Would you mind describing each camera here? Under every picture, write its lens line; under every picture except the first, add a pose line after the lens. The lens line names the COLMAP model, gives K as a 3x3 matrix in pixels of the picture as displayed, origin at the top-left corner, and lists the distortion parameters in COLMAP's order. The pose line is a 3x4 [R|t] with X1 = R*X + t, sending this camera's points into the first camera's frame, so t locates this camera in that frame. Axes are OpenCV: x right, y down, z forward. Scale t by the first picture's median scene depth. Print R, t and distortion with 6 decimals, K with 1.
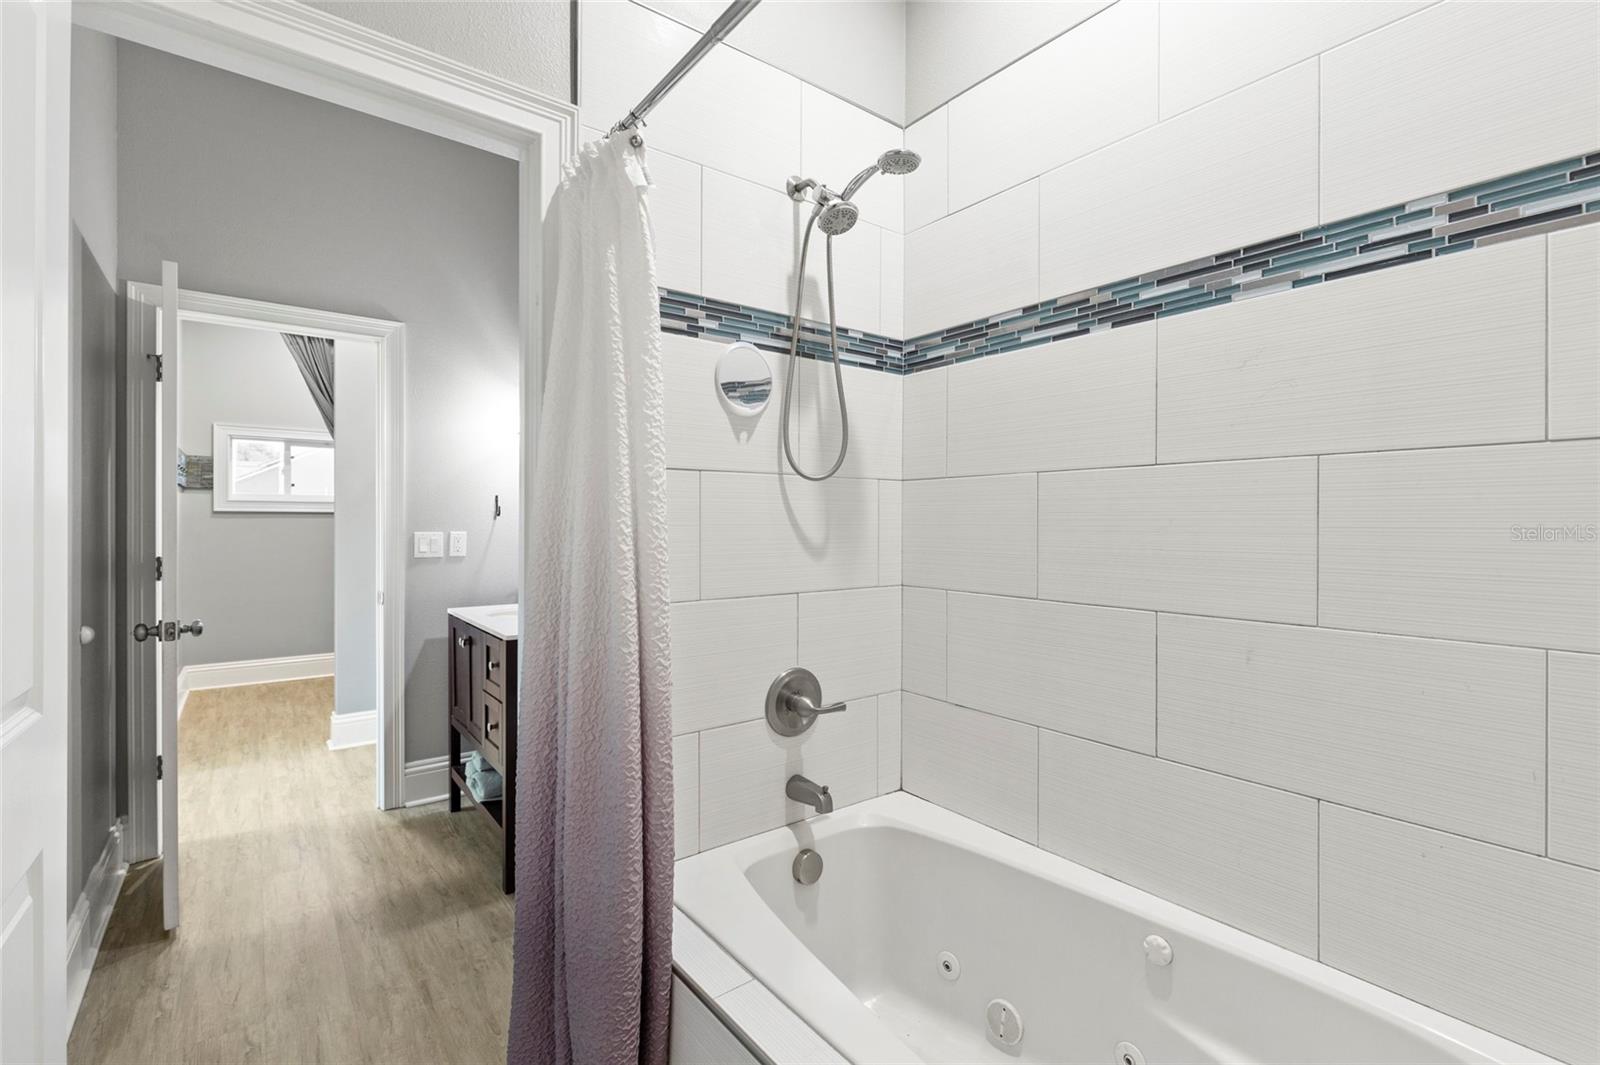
lens RADIAL K [[720.2, 0, 798.3], [0, 720.2, 531.7], [0, 0, 1]] dist [0.002275, 0.001627]
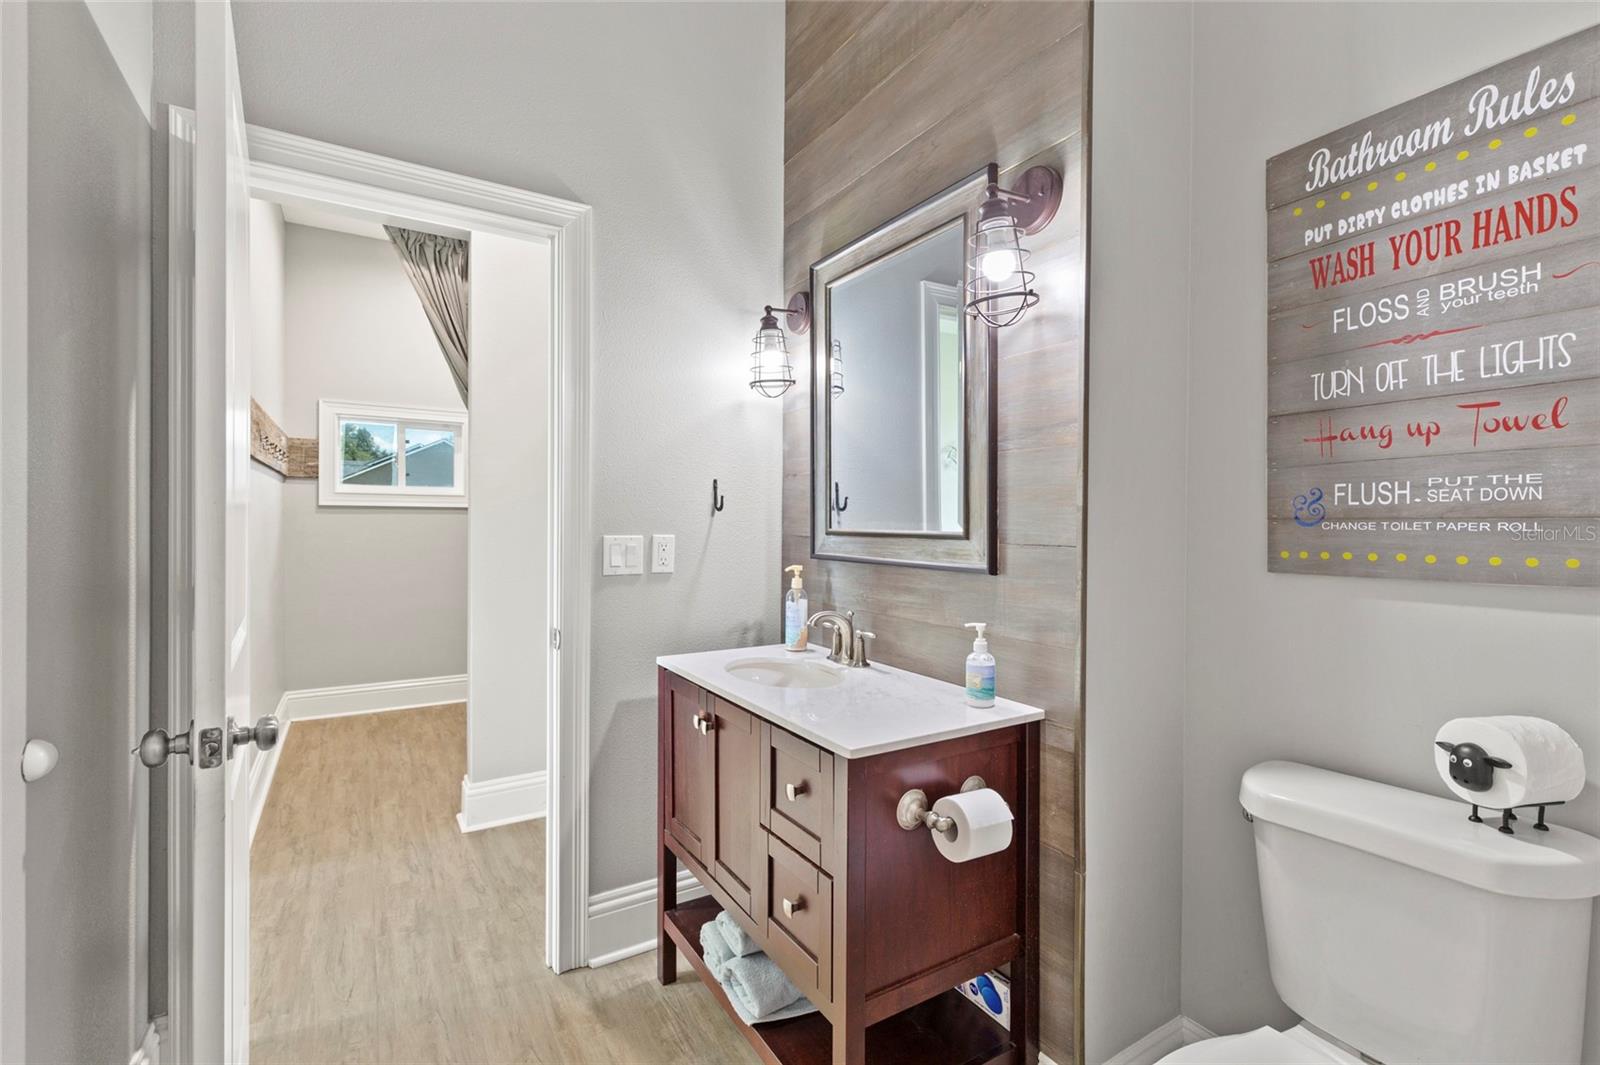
lens RADIAL K [[720.2, 0, 809.3], [0, 720.2, 529.1], [0, 0, 1]] dist [0.002275, 0.001627]
pose [[0.995975, 0.004182, -0.089531, -0.311930], [-0.004282, 0.999990, -0.000917, -0.005314], [0.089527, 0.001297, 0.995984, 0.402929]]
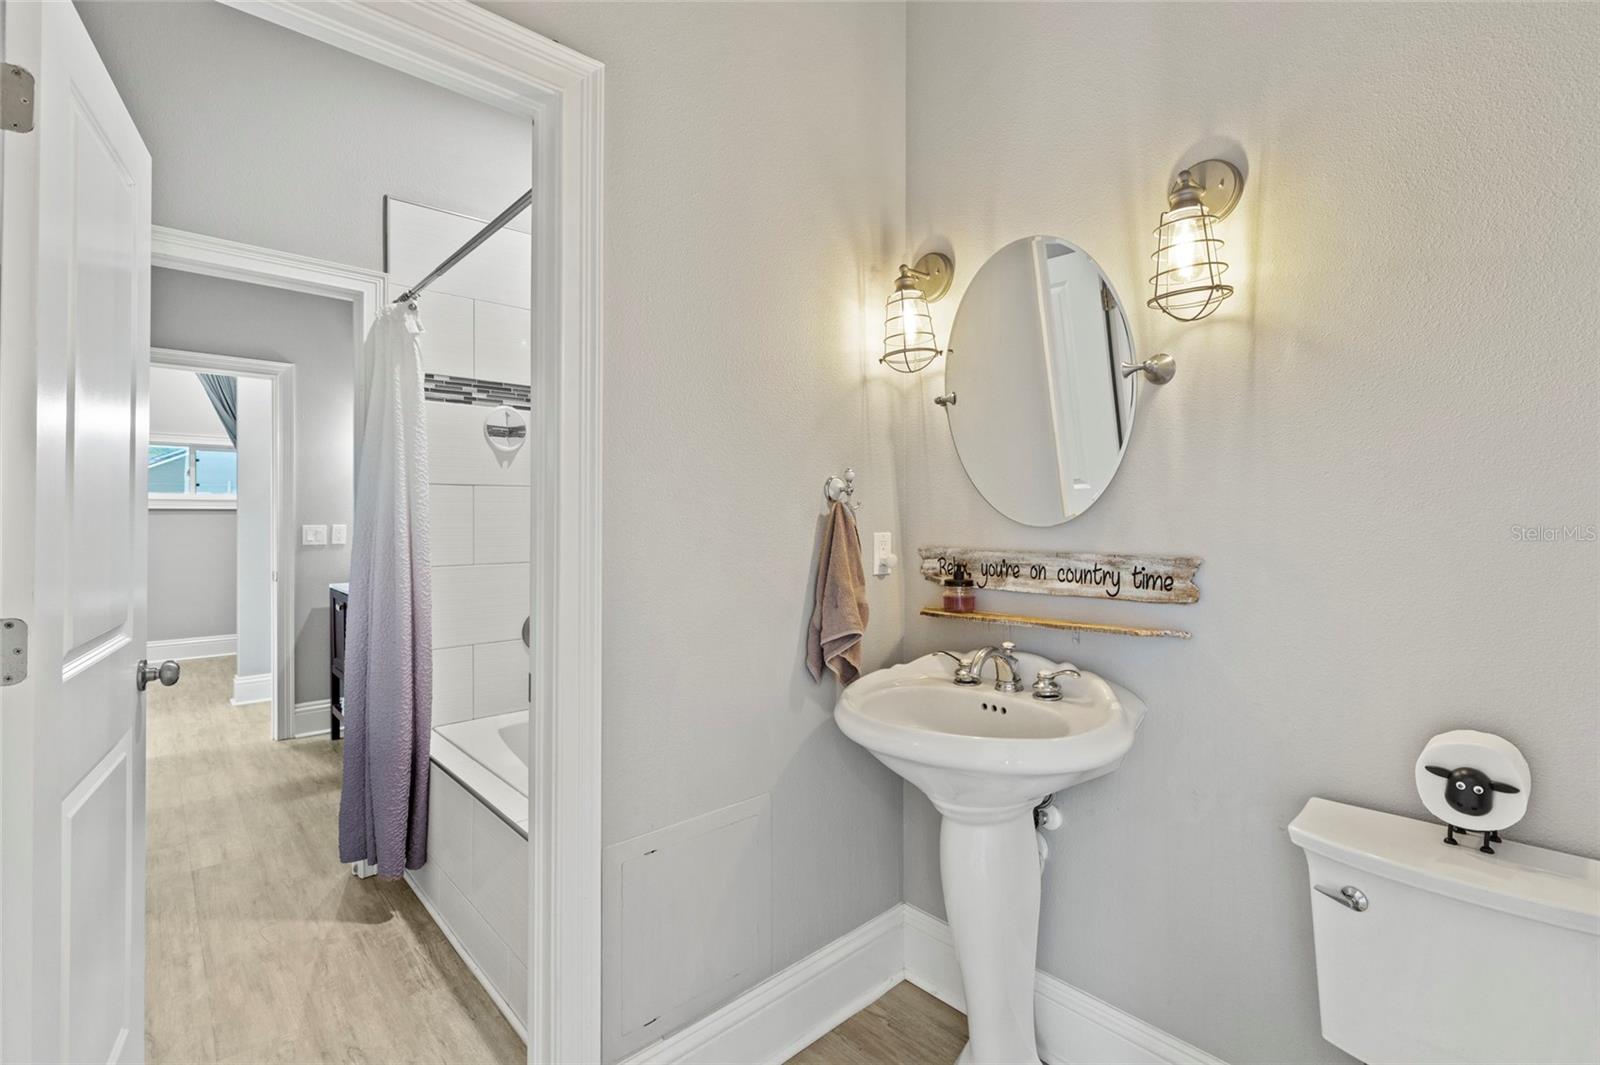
lens RADIAL K [[720.2, 0, 792.6], [0, 720.2, 522.8], [0, 0, 1]] dist [0.002275, 0.001627]
pose [[0.996468, -0.002988, 0.083924, 0.248165], [0.003386, 0.999984, -0.004607, 0.005591], [-0.083908, 0.004875, 0.996462, -0.382921]]
